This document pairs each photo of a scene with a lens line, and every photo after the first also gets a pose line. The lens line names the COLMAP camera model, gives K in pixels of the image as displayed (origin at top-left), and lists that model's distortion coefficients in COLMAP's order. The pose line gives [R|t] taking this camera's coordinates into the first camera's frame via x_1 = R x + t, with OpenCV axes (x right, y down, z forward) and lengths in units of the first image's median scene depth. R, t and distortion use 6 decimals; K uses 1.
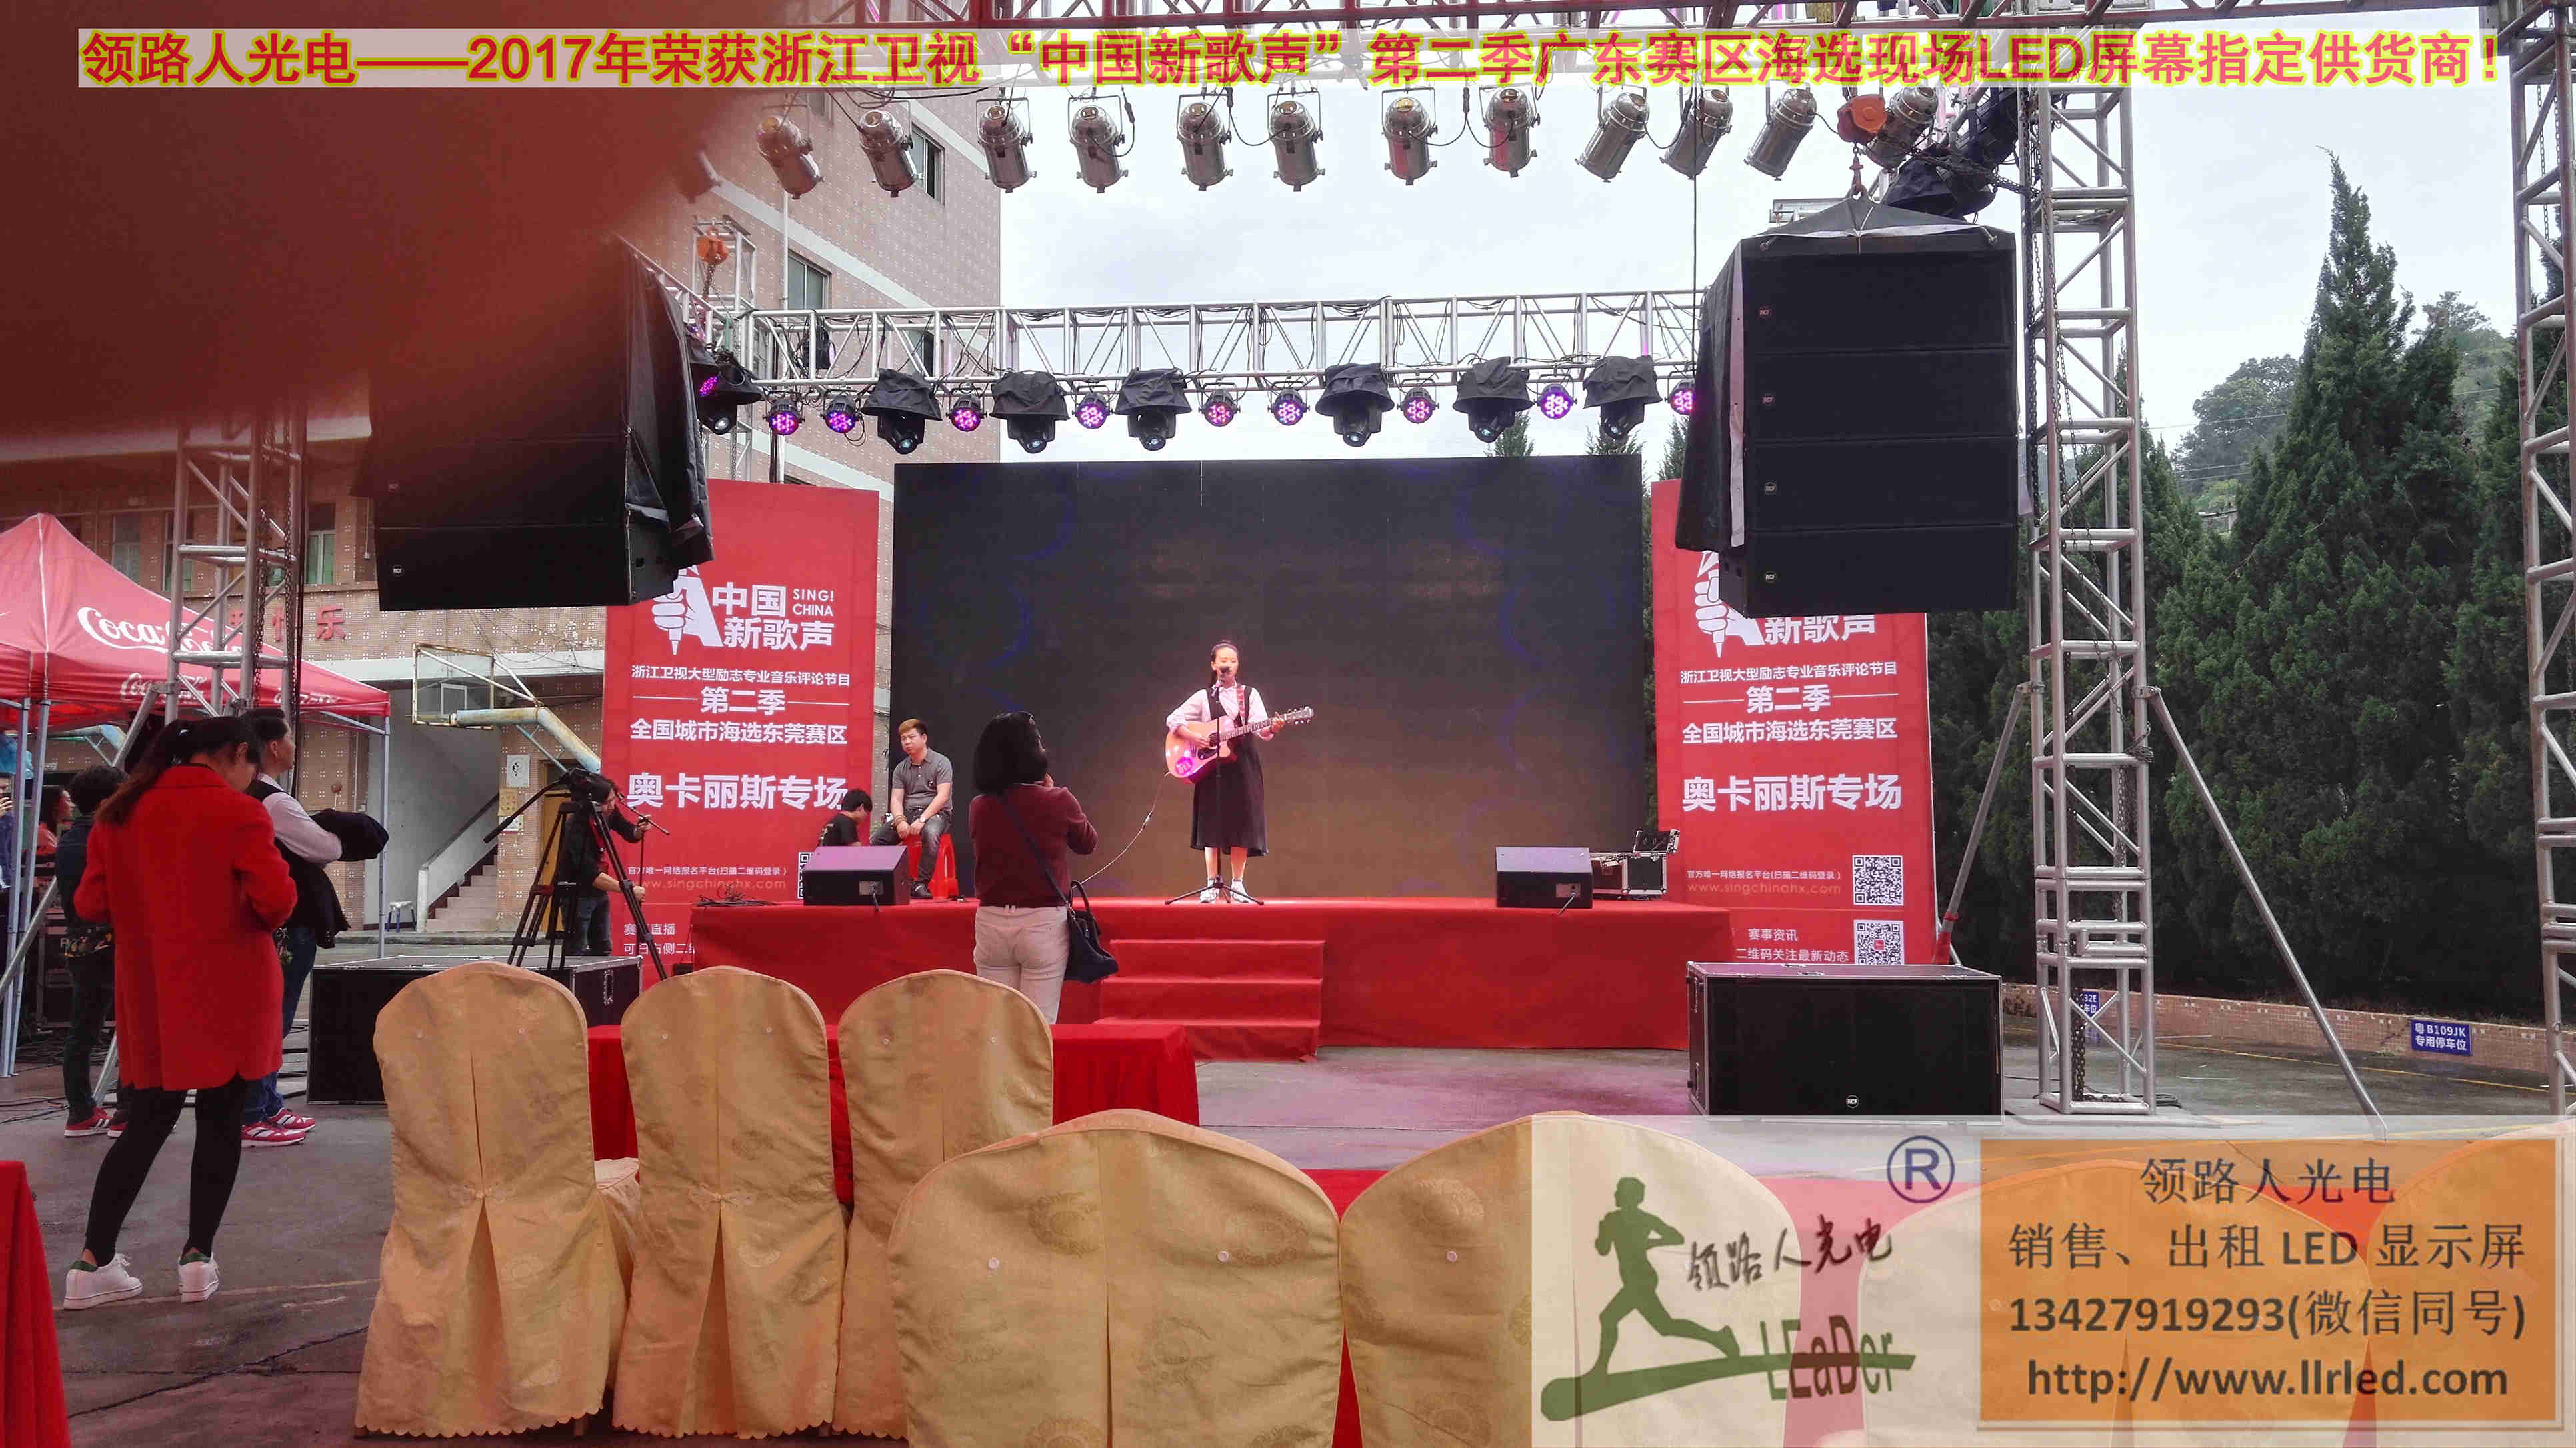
lens RADIAL K [[1906.0, 0, 1271.1], [0, 1906.0, 718.1], [0, 0, 1]] dist [0.004139, -0.000009]
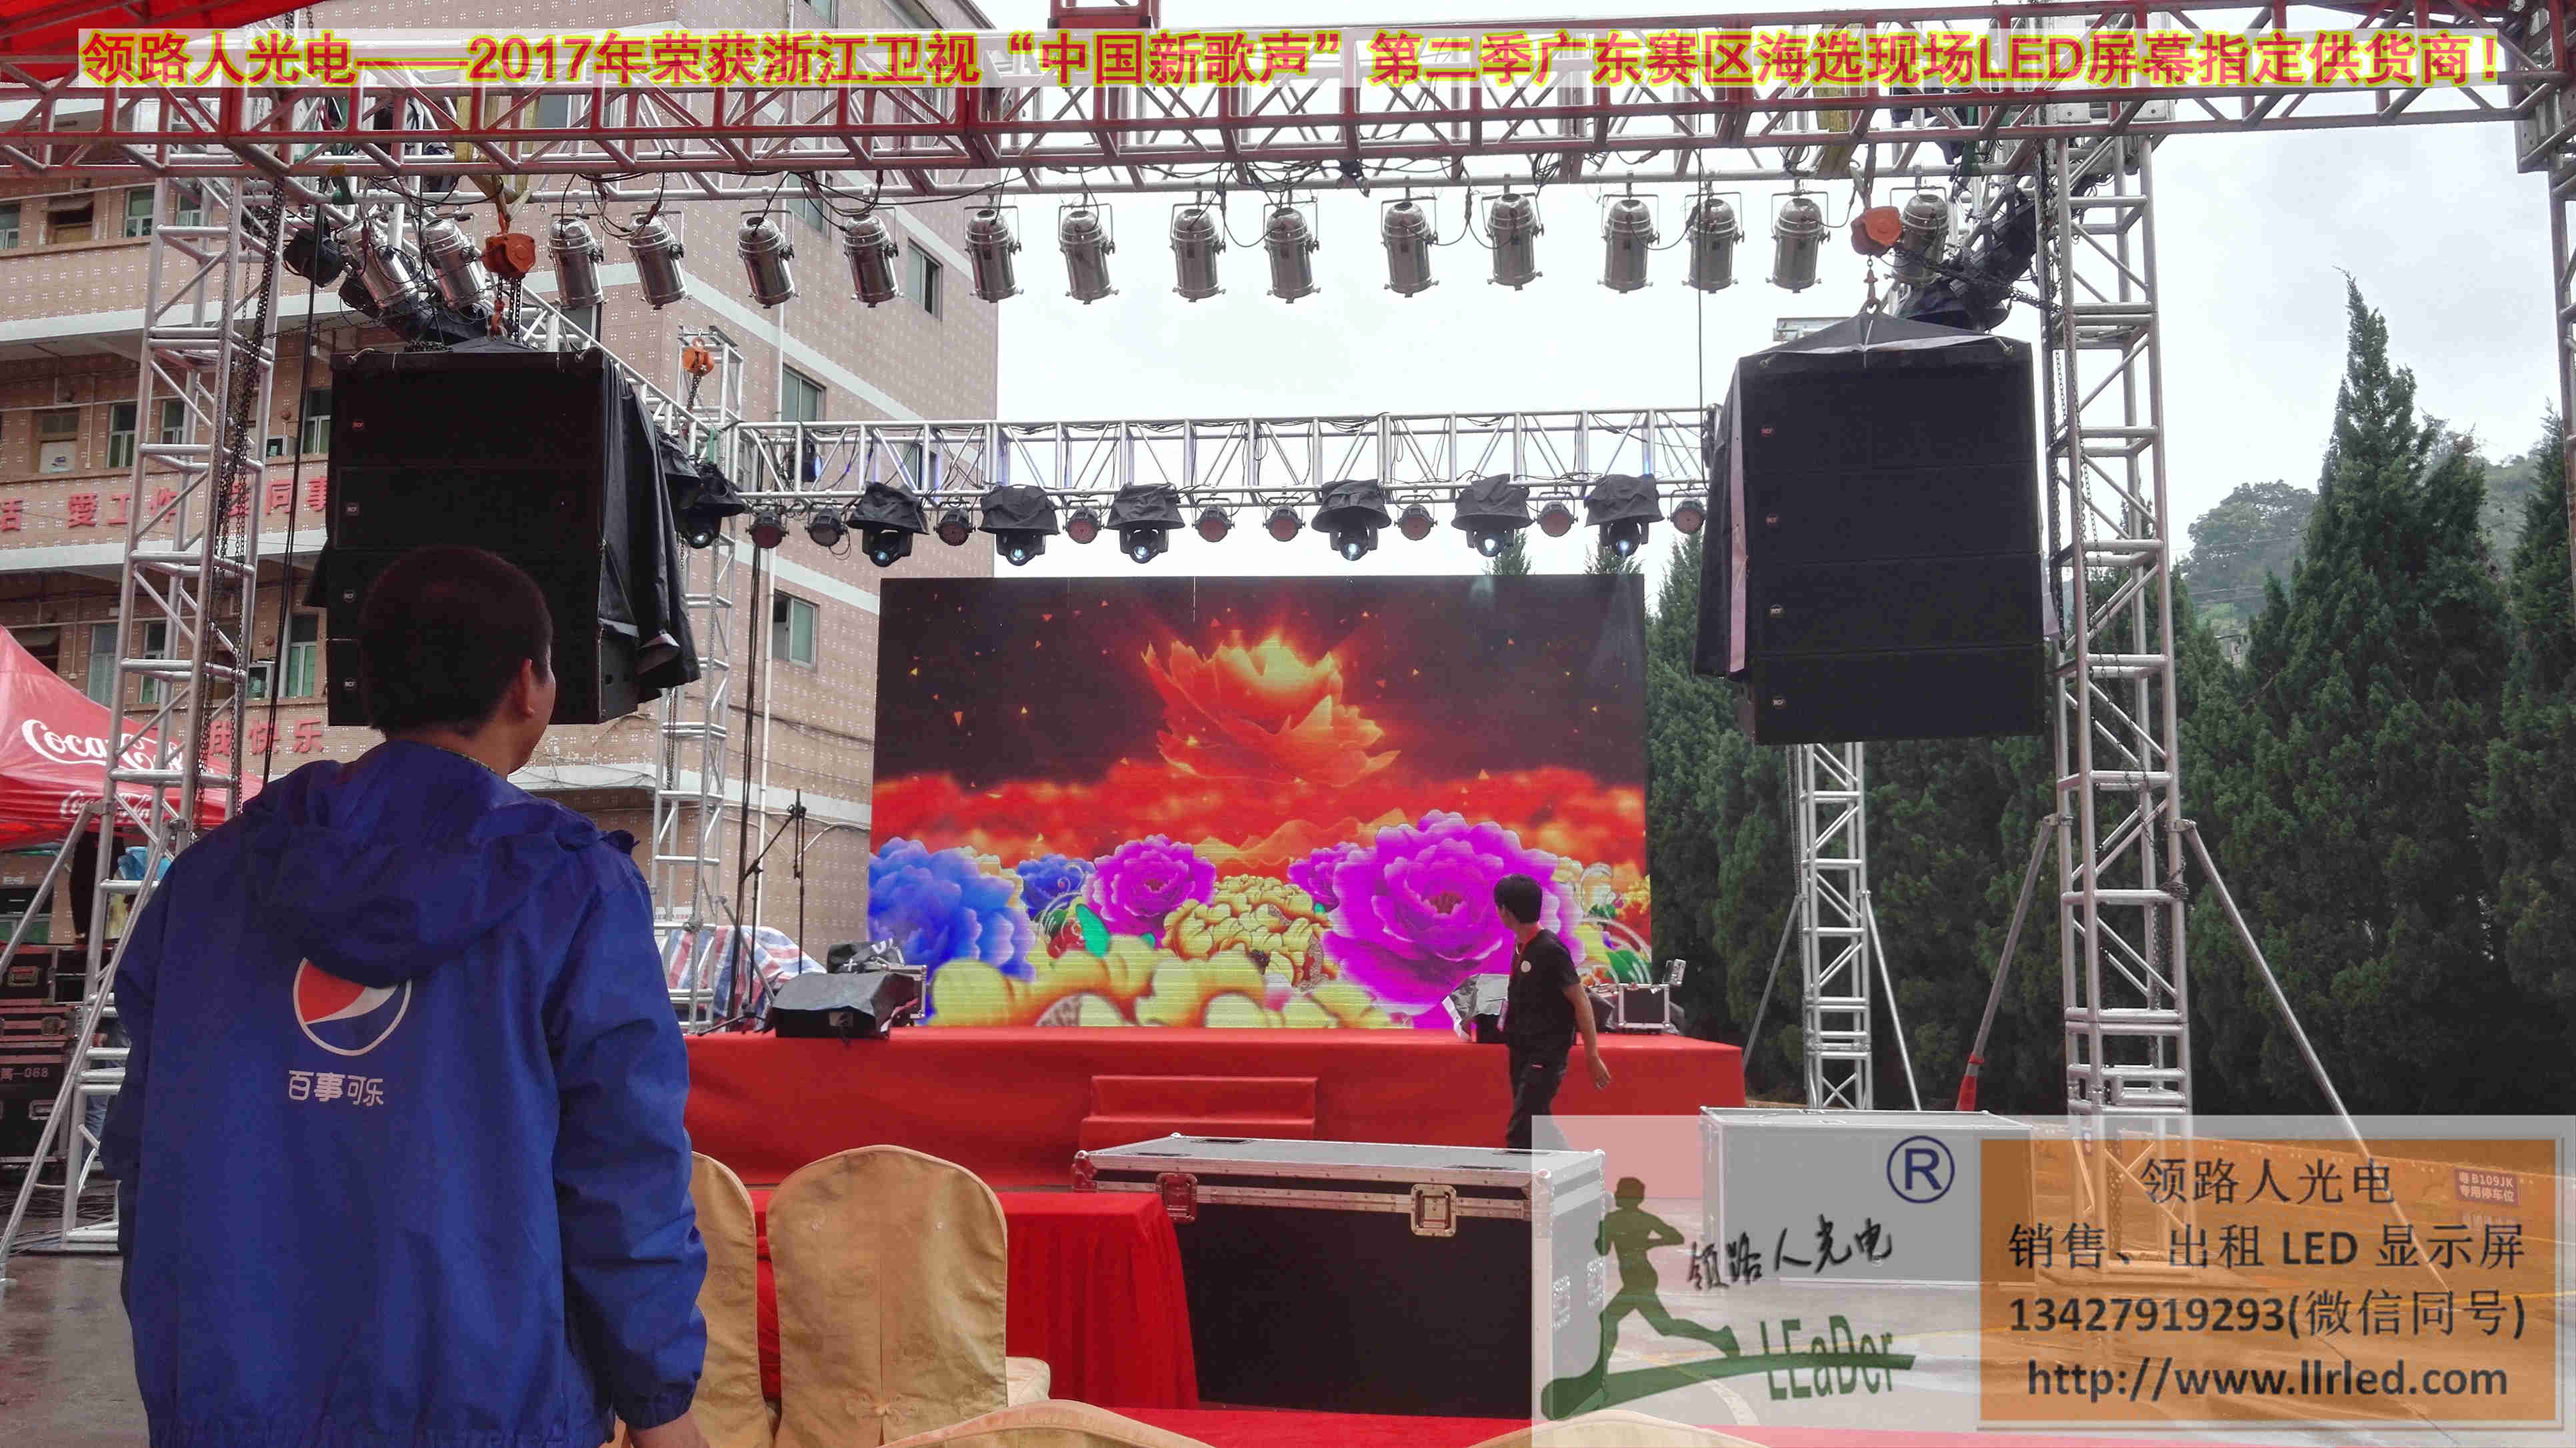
lens RADIAL K [[1916.3, 0, 1288.0], [0, 1916.3, 724.0], [0, 0, 1]] dist [-0.009643, -0.003015]
pose [[0.999923, 0.005888, 0.010902, 0.001830], [-0.005247, 0.998307, -0.057921, -0.005219], [-0.011225, 0.057860, 0.998262, 0.037899]]
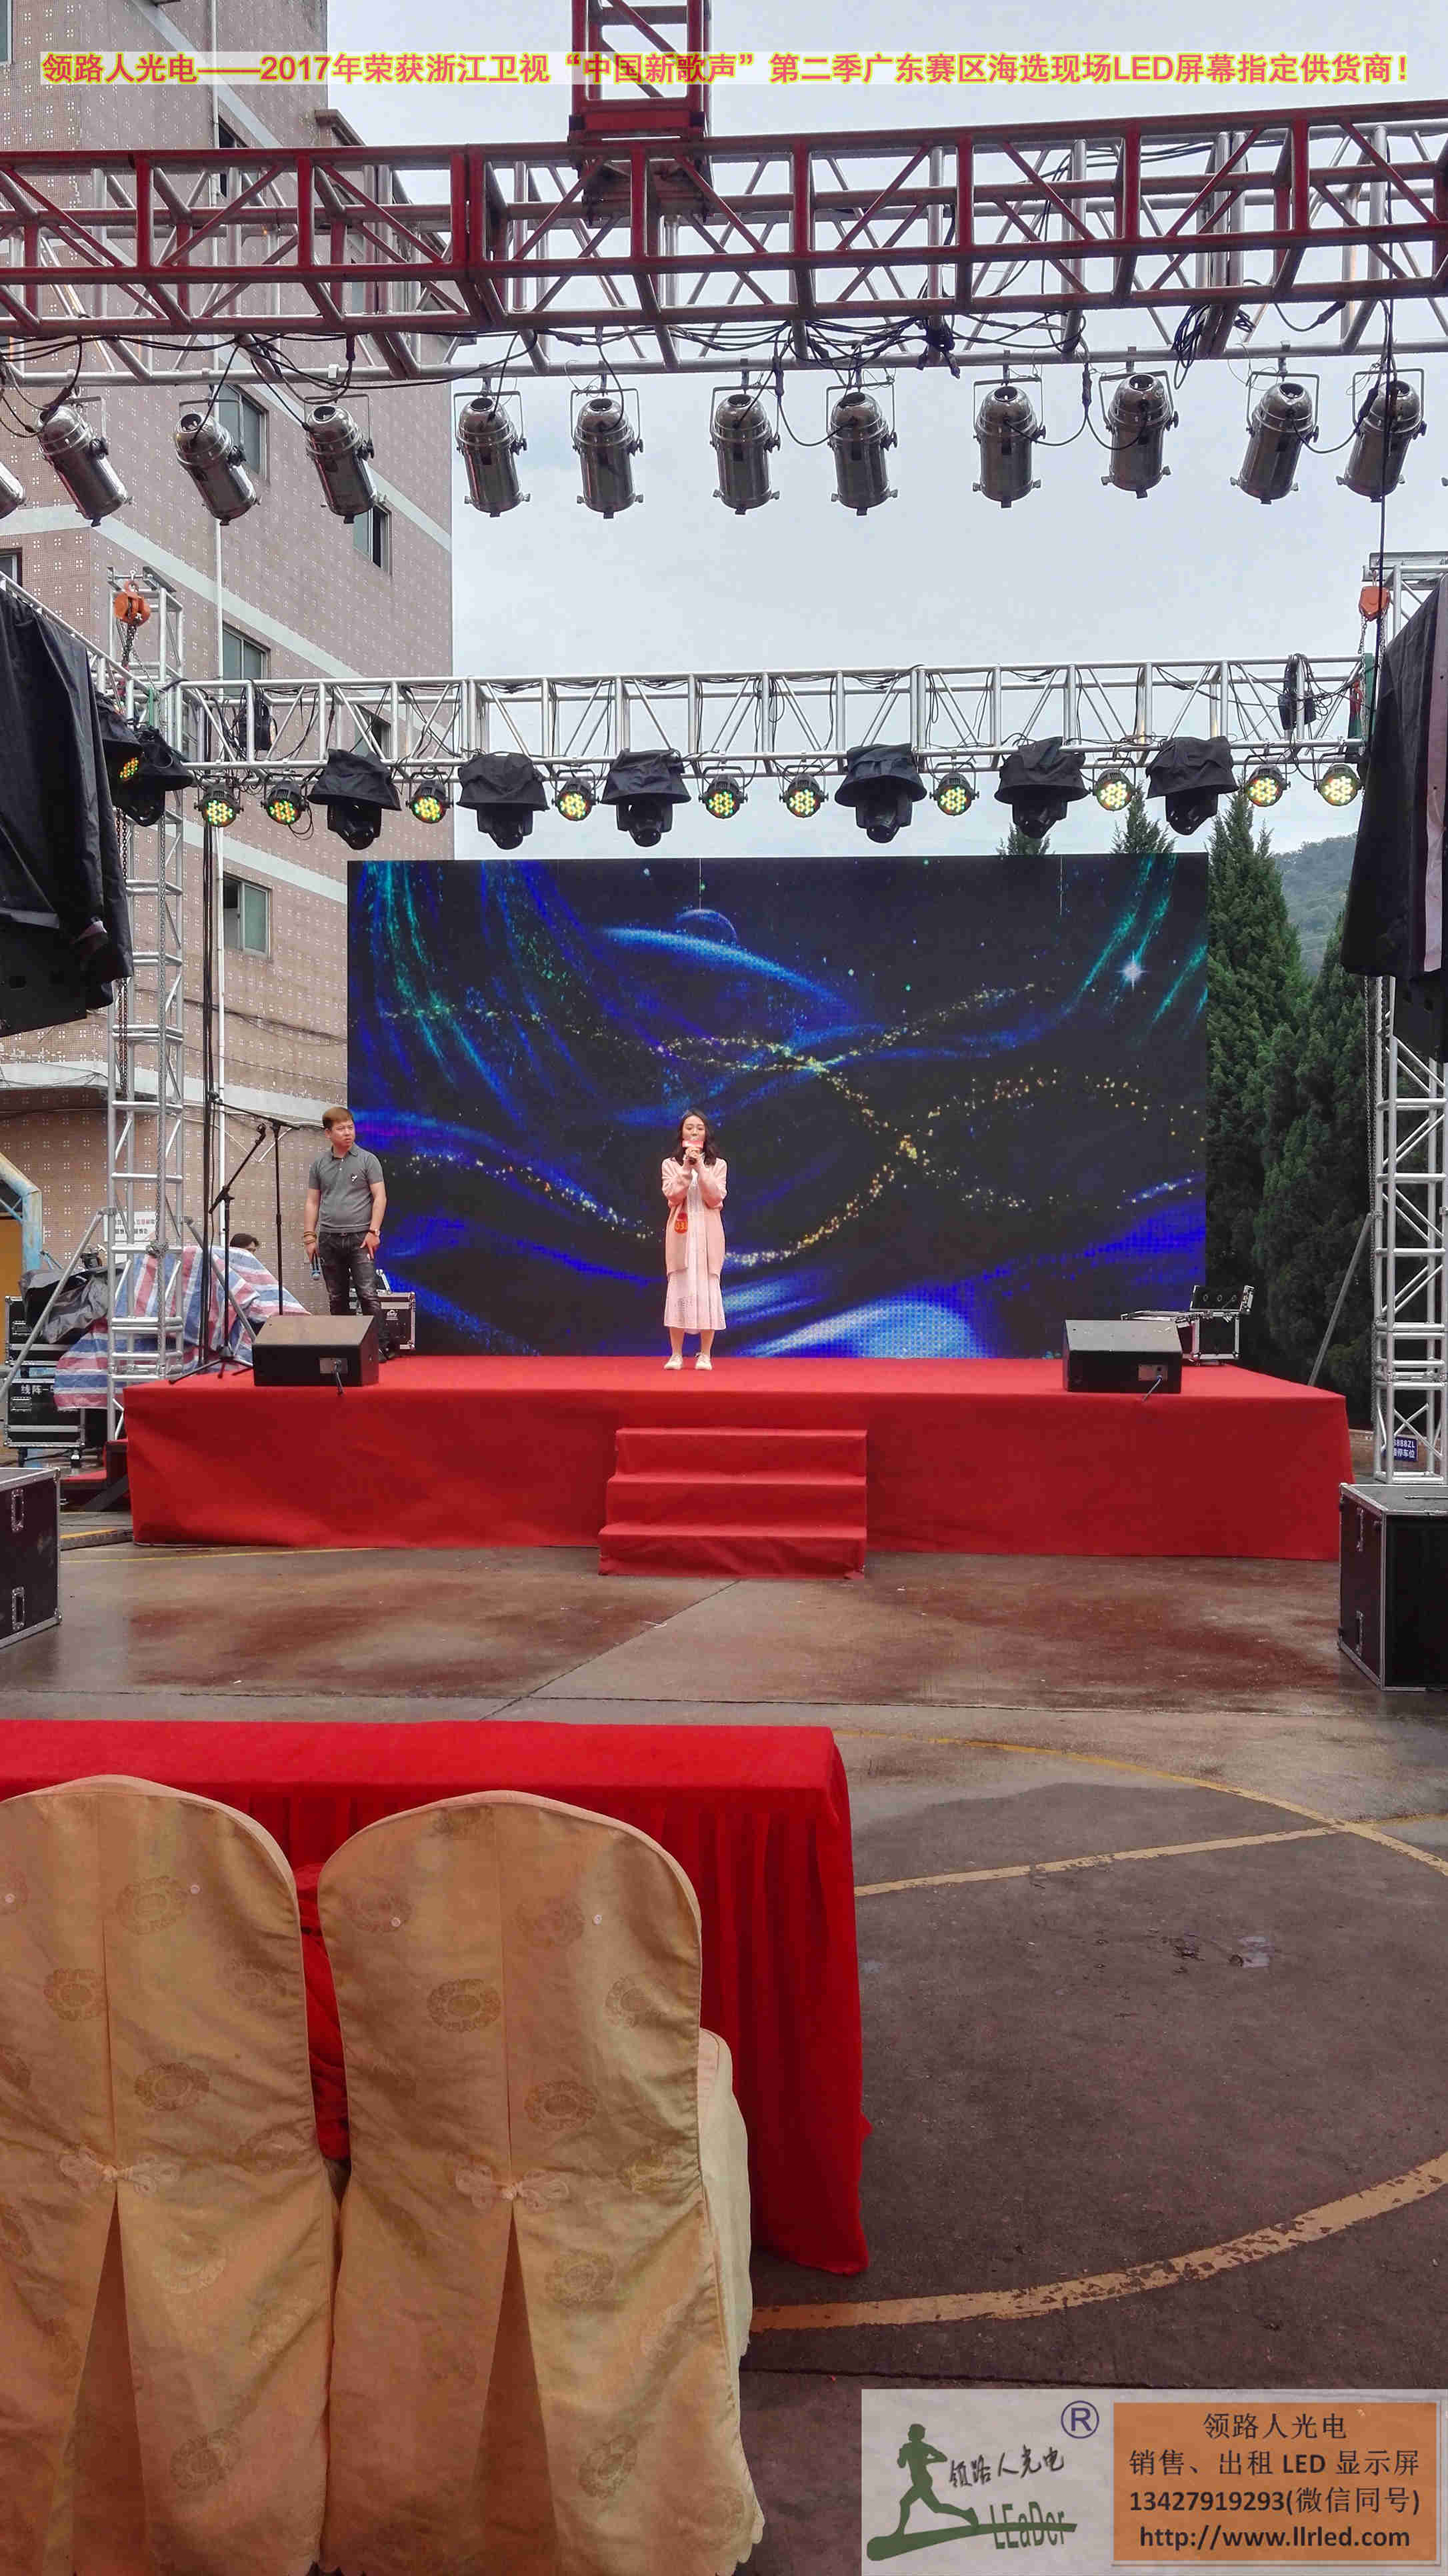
lens RADIAL K [[1916.3, 0, 761.8], [0, 1916.3, 1287.9], [0, 0, 1]] dist [-0.009643, -0.003015]
pose [[0.999810, -0.001061, 0.019466, -0.041794], [-0.000645, 0.996167, 0.087465, -0.025369], [-0.019484, -0.087461, 0.995977, 0.176294]]
